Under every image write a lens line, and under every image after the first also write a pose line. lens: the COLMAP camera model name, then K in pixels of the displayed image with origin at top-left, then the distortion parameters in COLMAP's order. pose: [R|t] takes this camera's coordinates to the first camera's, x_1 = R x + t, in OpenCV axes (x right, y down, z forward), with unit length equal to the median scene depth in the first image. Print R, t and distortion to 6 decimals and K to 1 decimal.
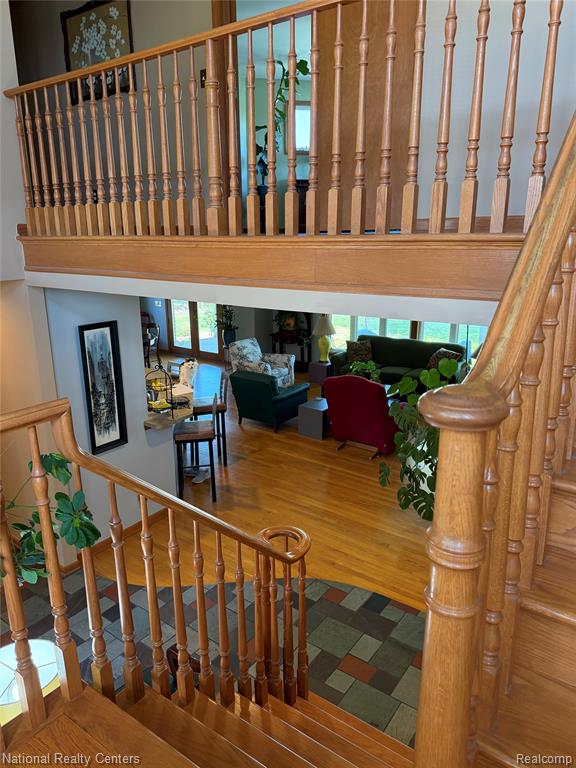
lens RADIAL K [[543.6, 0, 287.8], [0, 543.6, 383.1], [0, 0, 1]] dist [0.030100, -0.036086]
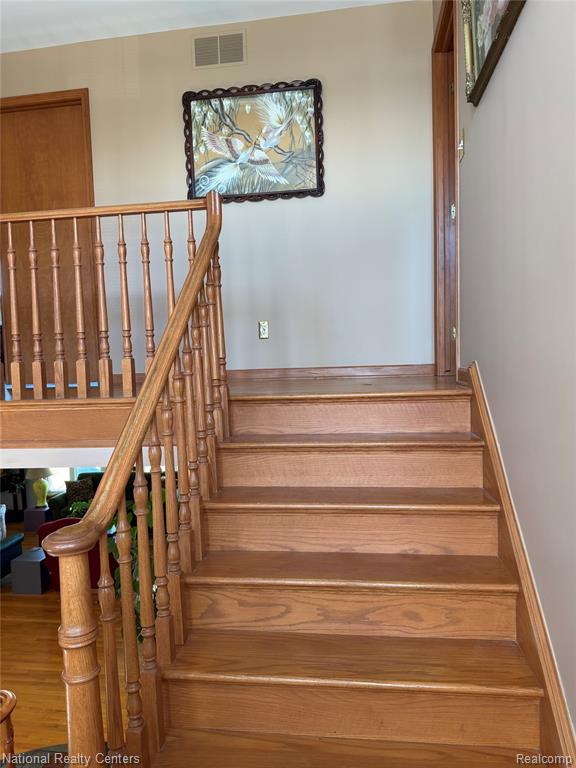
lens RADIAL K [[543.6, 0, 290.7], [0, 543.6, 389.0], [0, 0, 1]] dist [0.030100, -0.036086]
pose [[0.879650, -0.048294, 0.473163, 0.048382], [0.151438, 0.971496, -0.182379, 0.000716], [-0.450868, 0.232084, 0.861890, -0.263562]]
